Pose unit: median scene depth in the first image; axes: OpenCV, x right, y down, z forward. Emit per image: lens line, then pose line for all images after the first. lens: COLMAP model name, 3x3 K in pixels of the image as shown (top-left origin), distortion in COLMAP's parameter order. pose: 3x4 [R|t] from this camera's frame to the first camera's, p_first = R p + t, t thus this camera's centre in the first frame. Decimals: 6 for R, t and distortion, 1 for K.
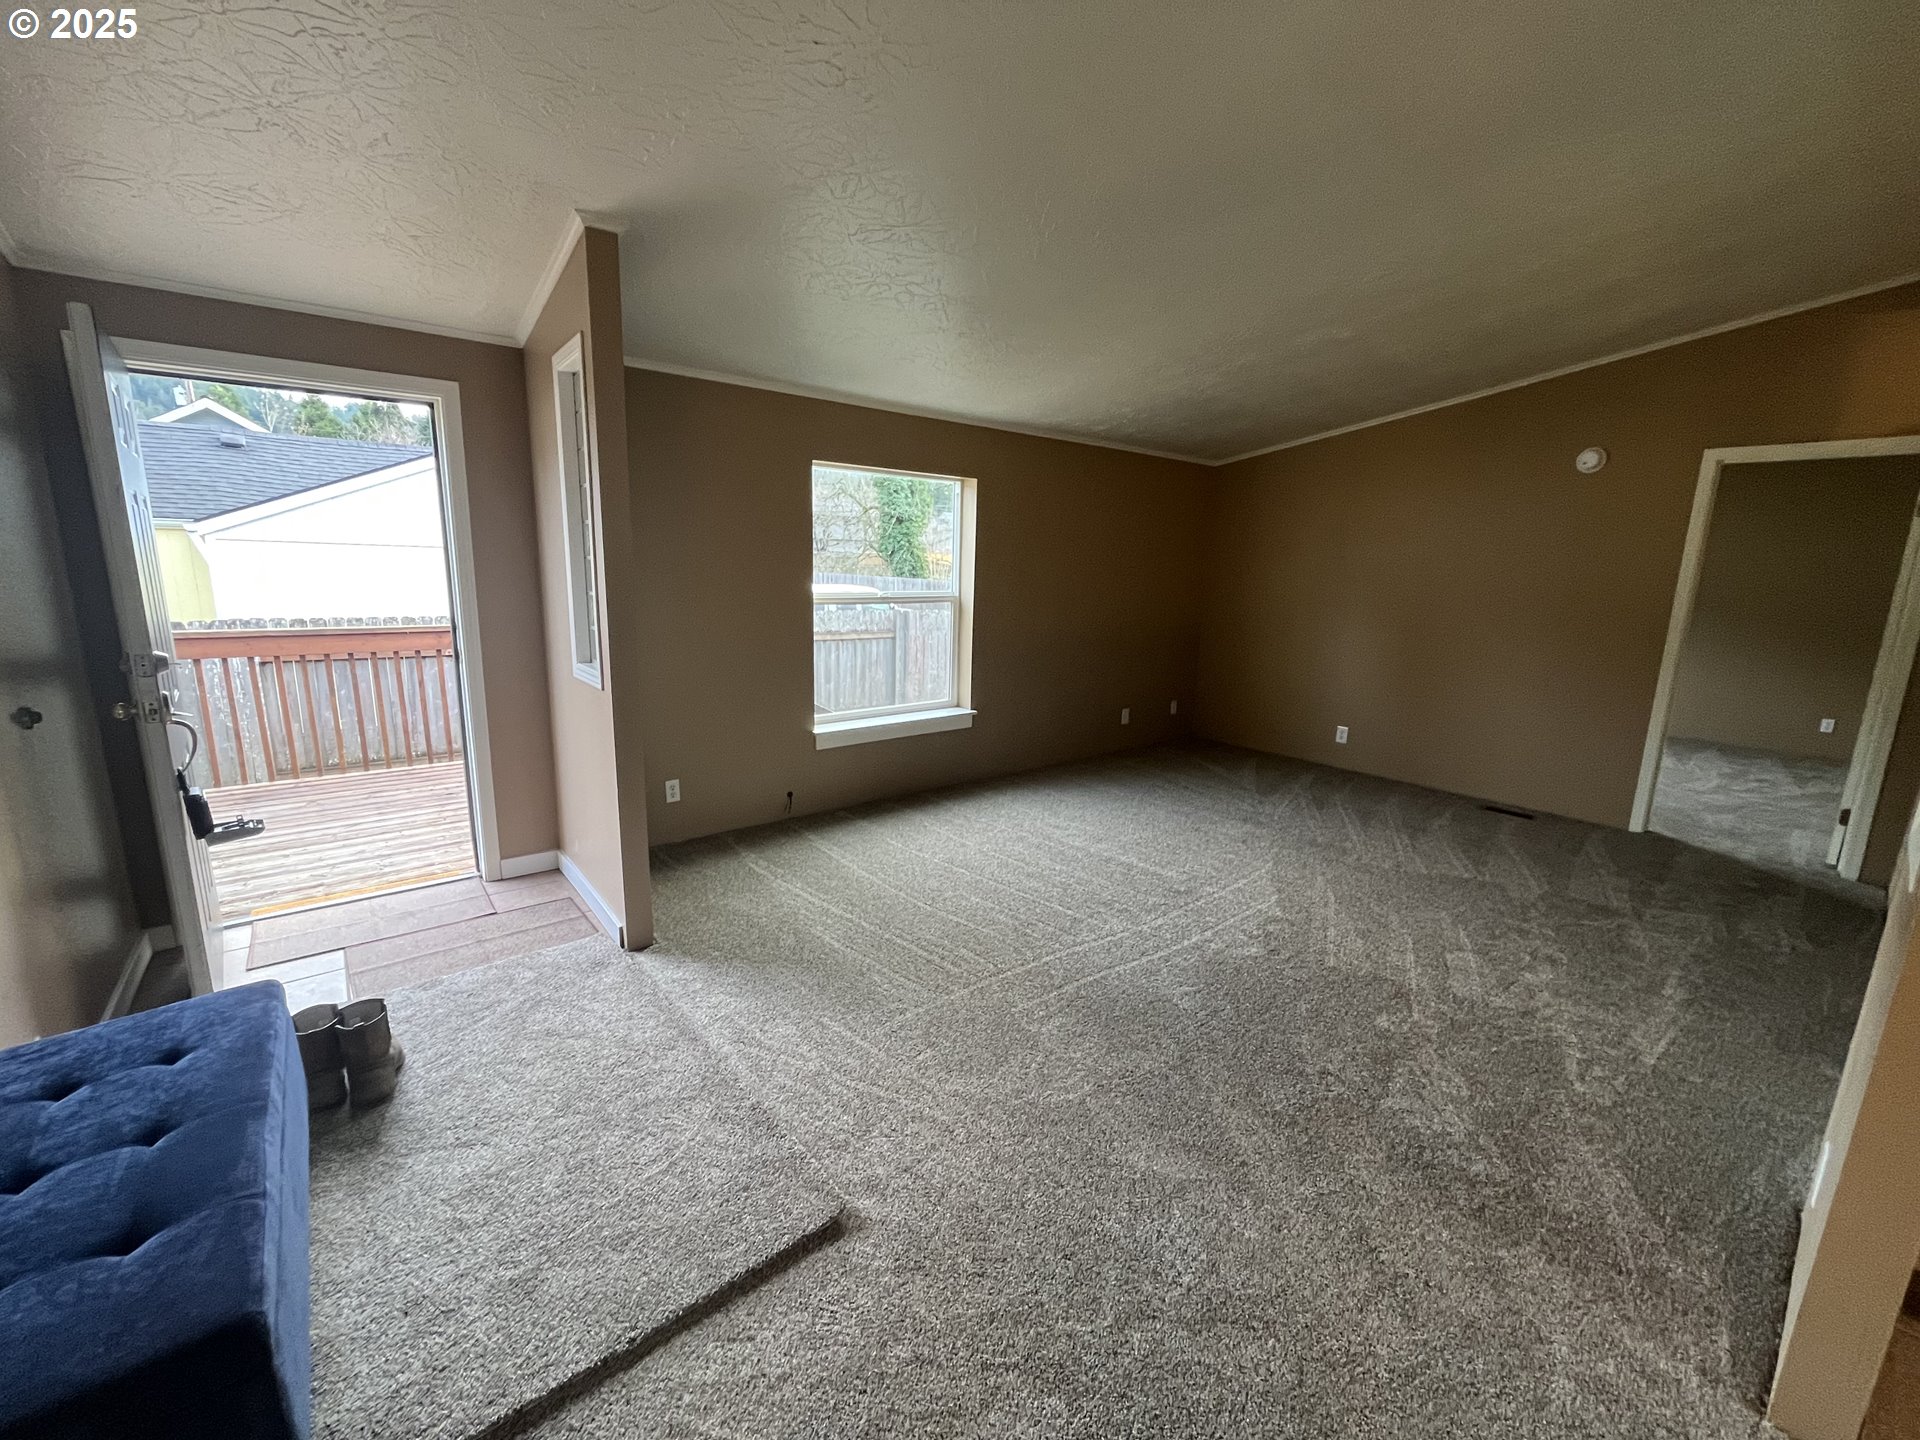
lens RADIAL K [[780.7, 0, 960.0], [0, 780.7, 720.0], [0, 0, 1]] dist [-0.000104, -0.000419]
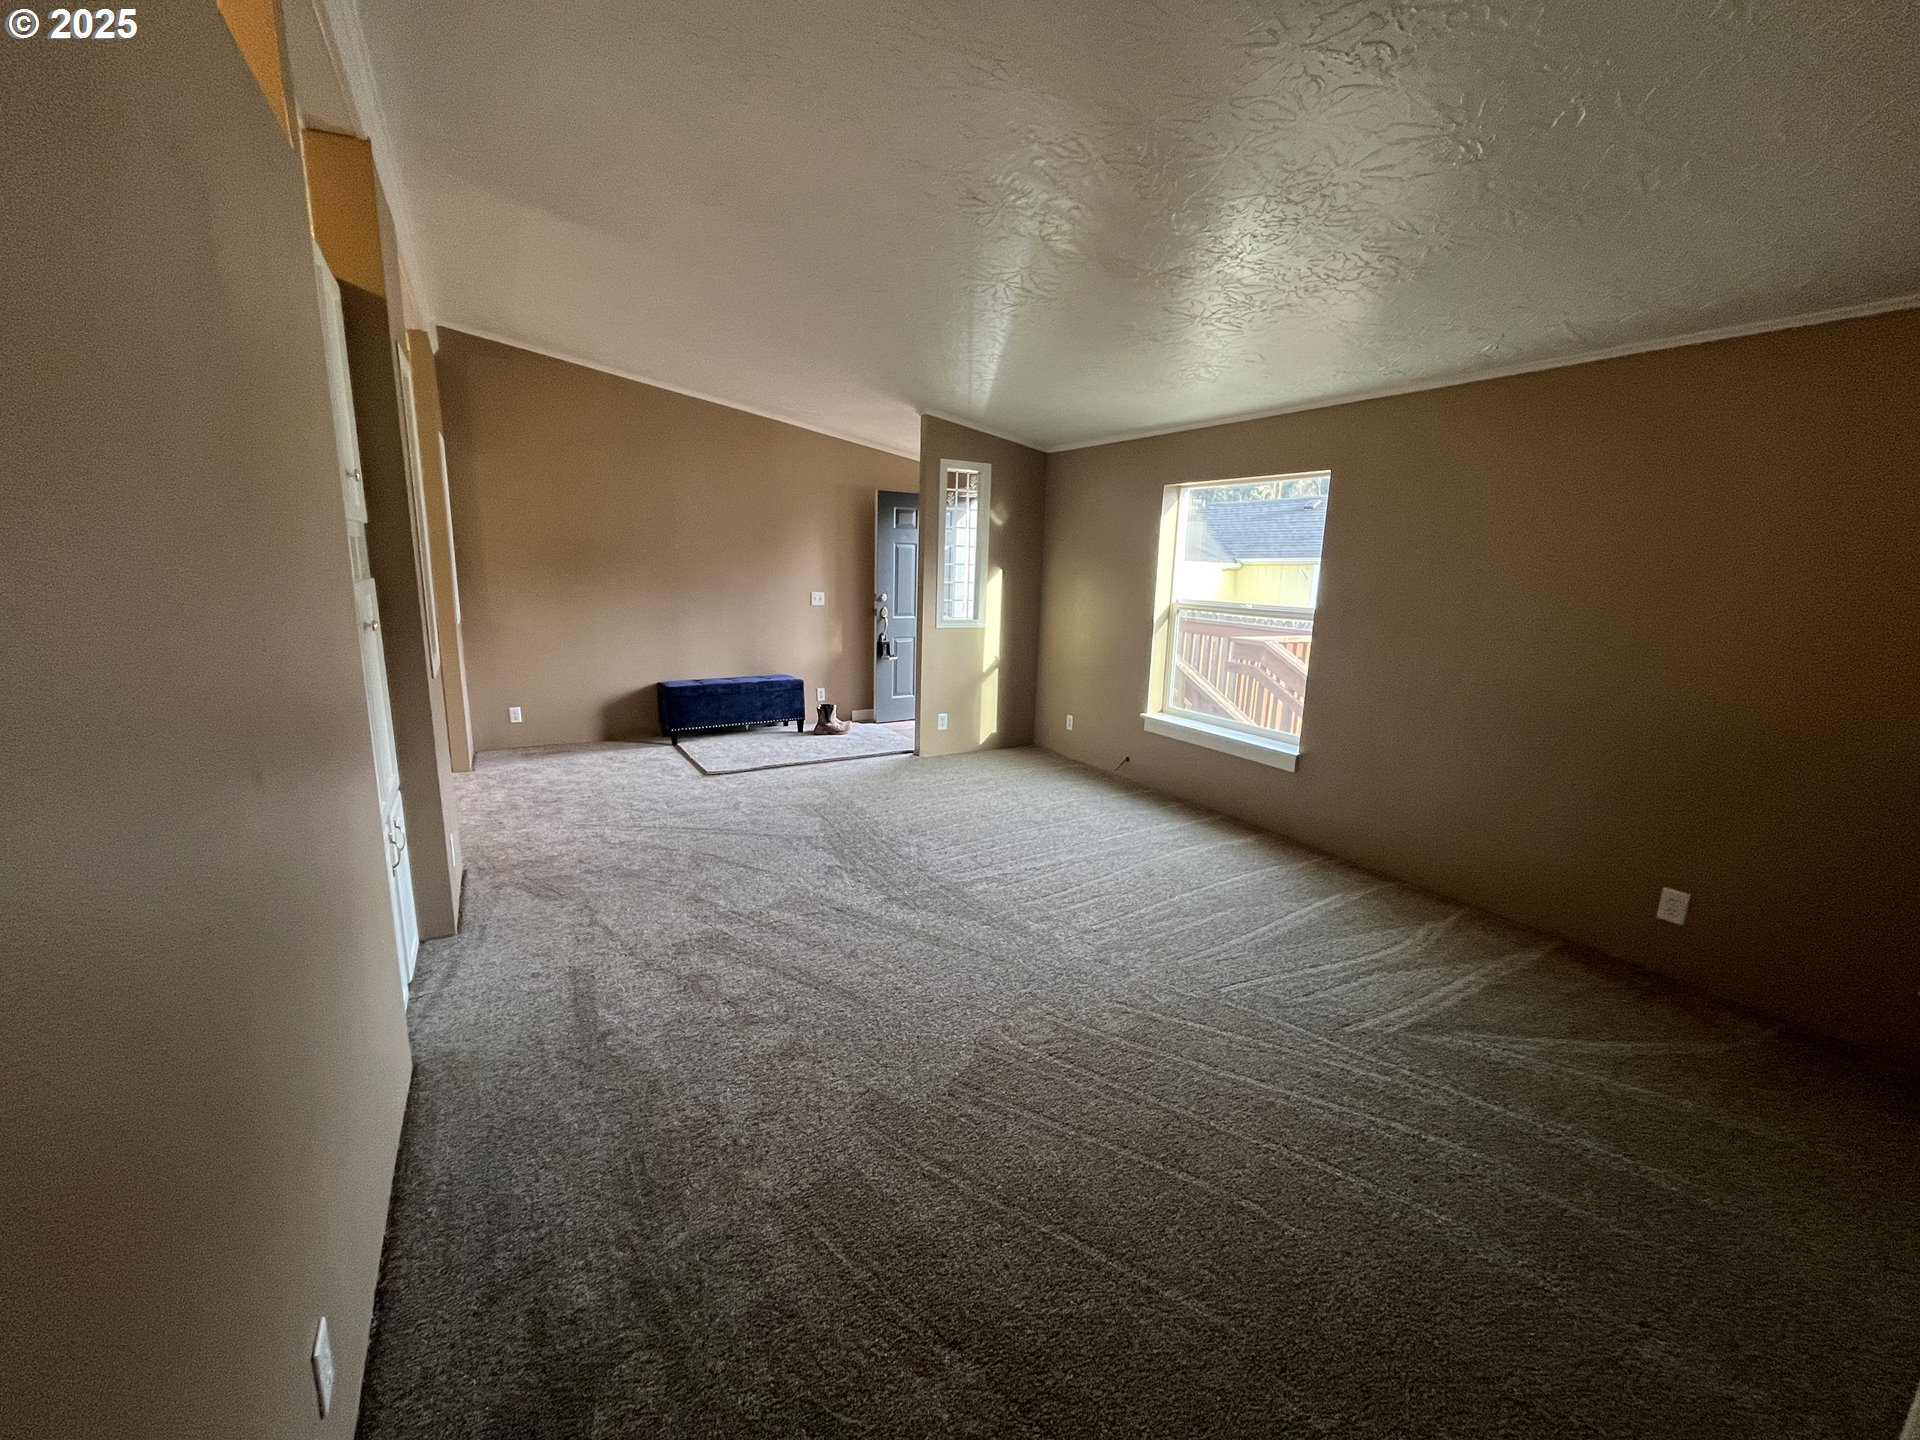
lens RADIAL K [[780.7, 0, 960.0], [0, 780.7, 720.0], [0, 0, 1]] dist [-0.000104, -0.000419]
pose [[-0.164360, 0.162932, -0.972851, 1.003520], [-0.231219, 0.952421, 0.198574, -0.145808], [0.958918, 0.257579, -0.118867, 0.865925]]
